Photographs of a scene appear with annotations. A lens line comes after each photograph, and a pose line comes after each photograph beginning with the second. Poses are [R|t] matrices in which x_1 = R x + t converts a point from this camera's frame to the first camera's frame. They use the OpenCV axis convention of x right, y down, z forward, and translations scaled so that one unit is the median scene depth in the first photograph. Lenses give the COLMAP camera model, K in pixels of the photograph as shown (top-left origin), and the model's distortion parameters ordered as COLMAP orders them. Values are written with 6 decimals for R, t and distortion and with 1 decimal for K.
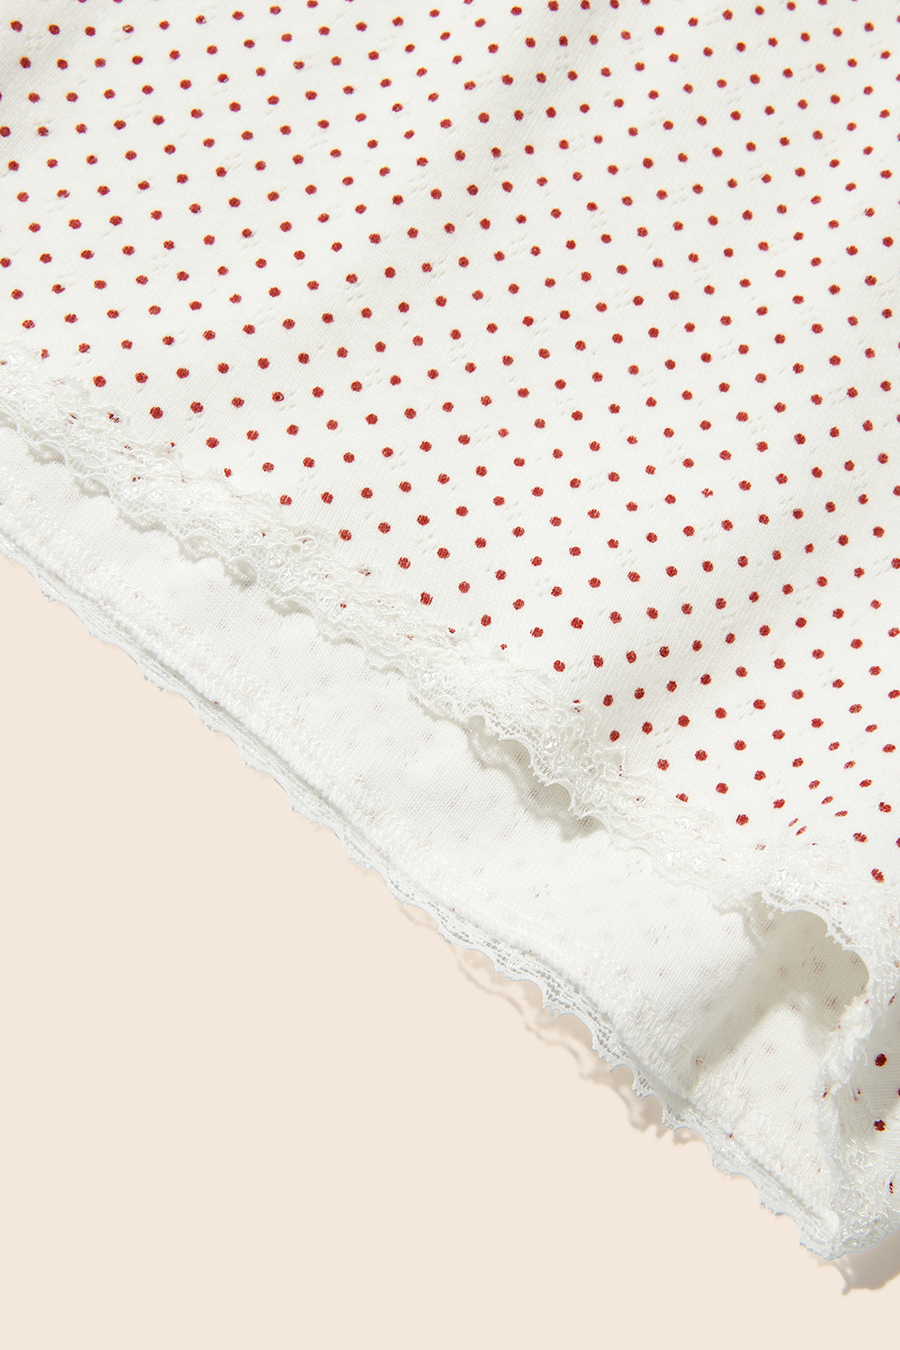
lens RADIAL K [[1243.3, 0, 448.2], [0, 1243.3, 678.8], [0, 0, 1]] dist [-0.003248, 0.000000]
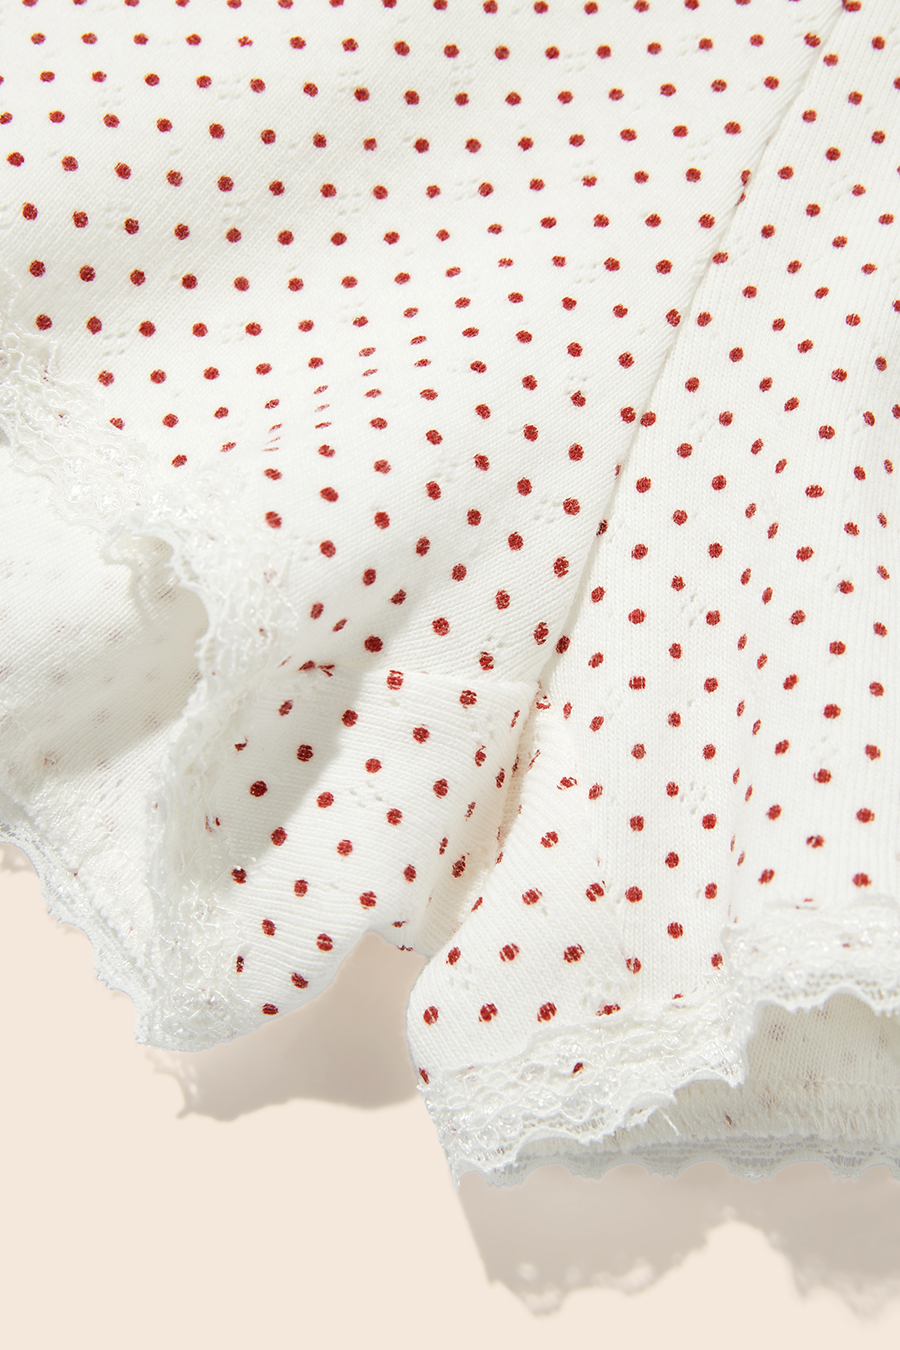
lens RADIAL K [[1755.5, 0, 451.8], [0, 1755.5, 672.7], [0, 0, 1]] dist [-0.012362, 0.000000]
pose [[0.977179, 0.203971, -0.059310, 0.484617], [-0.205691, 0.978311, -0.024455, 0.229963], [0.053035, 0.036096, 0.997940, -0.037569]]
